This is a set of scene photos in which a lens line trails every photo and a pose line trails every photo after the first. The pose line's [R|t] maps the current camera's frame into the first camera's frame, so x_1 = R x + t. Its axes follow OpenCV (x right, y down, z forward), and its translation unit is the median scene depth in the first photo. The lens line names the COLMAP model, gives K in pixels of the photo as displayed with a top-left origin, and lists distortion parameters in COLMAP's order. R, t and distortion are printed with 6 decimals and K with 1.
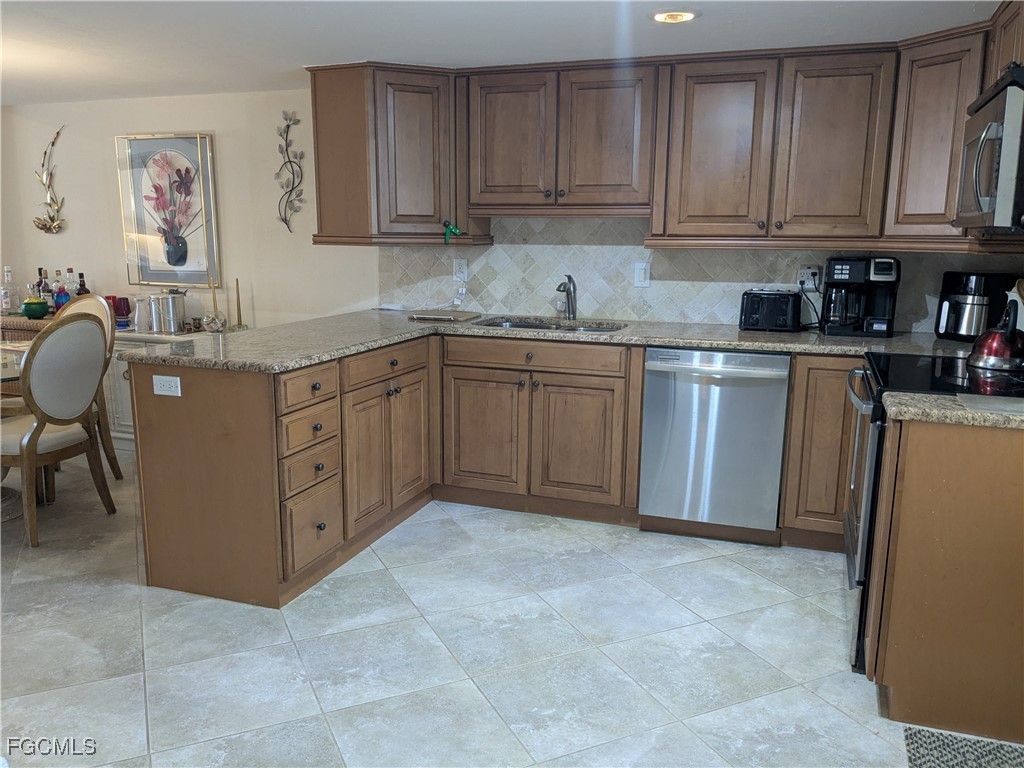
lens RADIAL K [[808.1, 0, 512.6], [0, 808.1, 398.0], [0, 0, 1]] dist [0.053443, -0.105504]
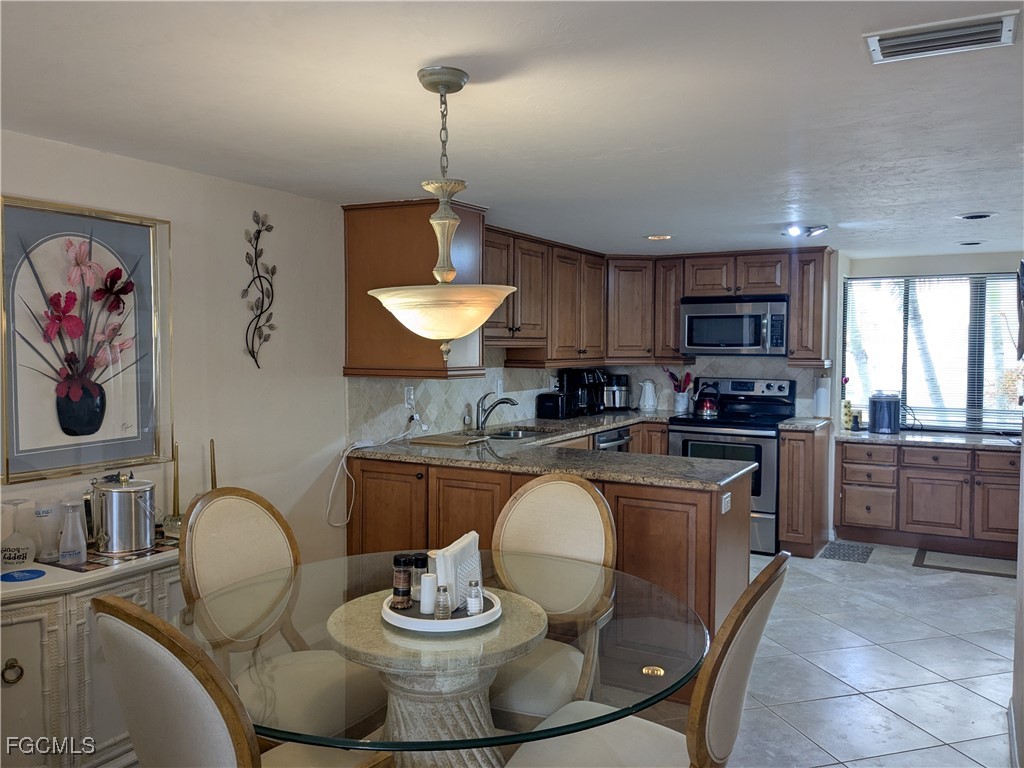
lens RADIAL K [[810.7, 0, 512.0], [0, 810.7, 384.0], [0, 0, 1]] dist [0.035920, -0.079285]
pose [[0.171289, -0.057286, 0.983554, -1.124846], [0.197110, 0.980117, 0.022758, -0.186510], [-0.965302, 0.189970, 0.179175, 0.748484]]
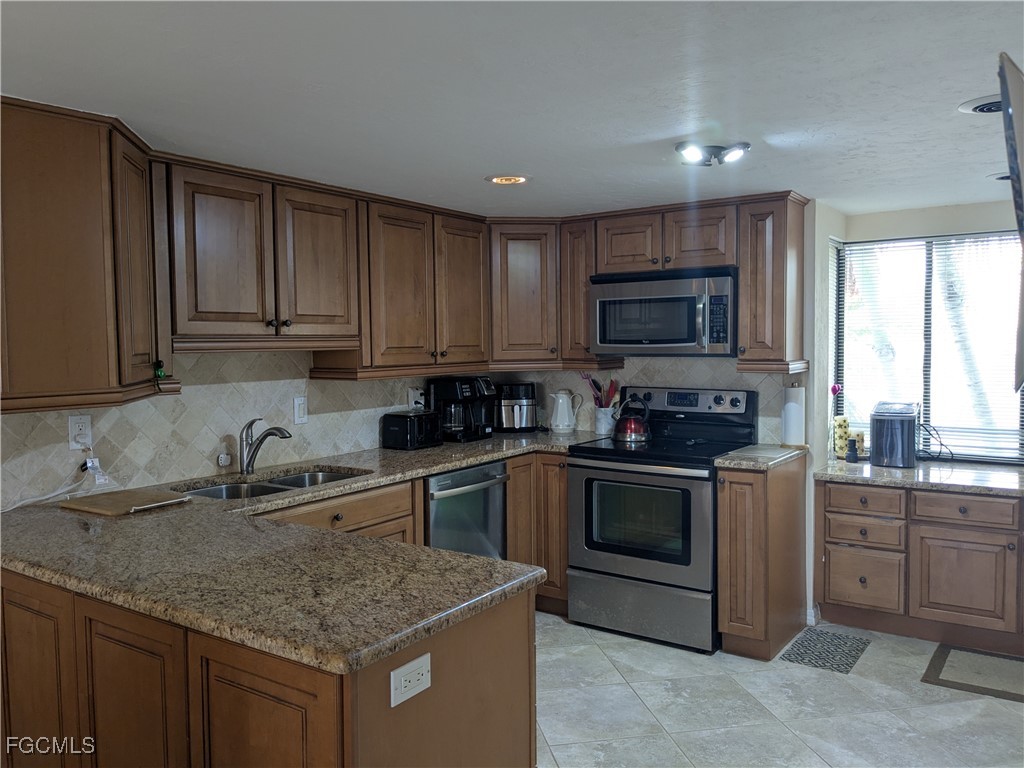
lens RADIAL K [[809.9, 0, 508.6], [0, 809.9, 385.8], [0, 0, 1]] dist [0.056002, -0.098793]
pose [[0.260336, -0.067469, 0.963158, -0.652636], [0.208991, 0.977844, 0.012009, -0.141806], [-0.942628, 0.198165, 0.268668, 0.534384]]
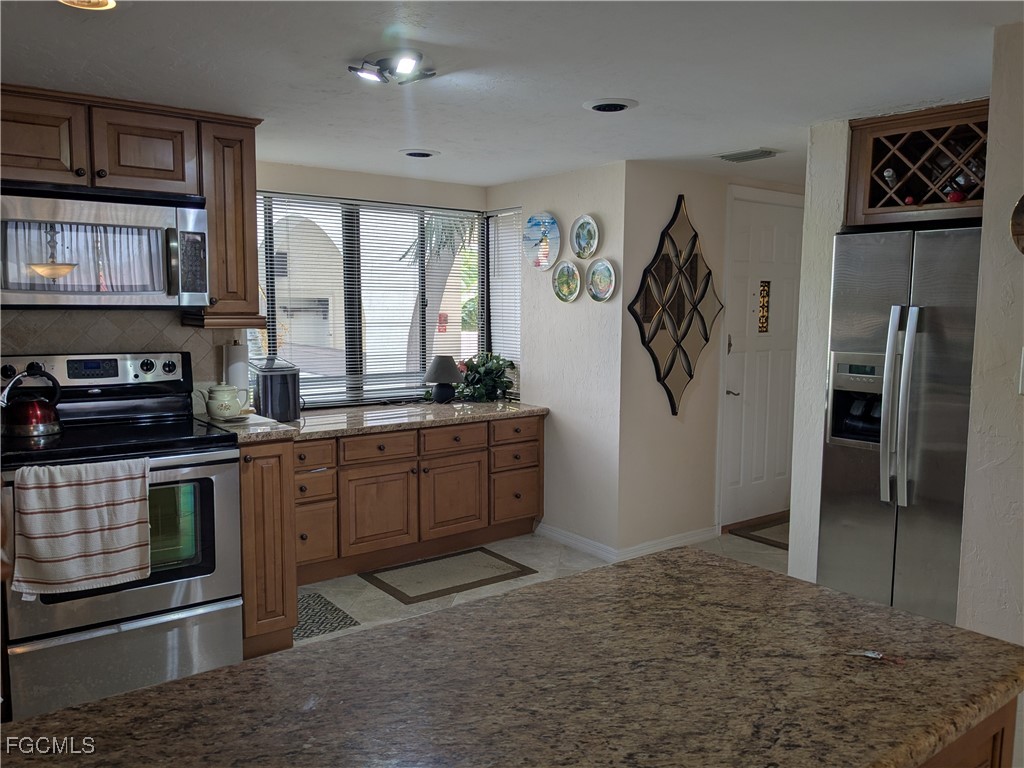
lens RADIAL K [[809.9, 0, 508.6], [0, 809.9, 385.8], [0, 0, 1]] dist [0.056002, -0.098793]
pose [[-0.840698, -0.072608, 0.536614, -0.332136], [0.093127, 0.956819, 0.275364, -0.226144], [-0.533436, 0.281471, -0.797634, 1.020934]]
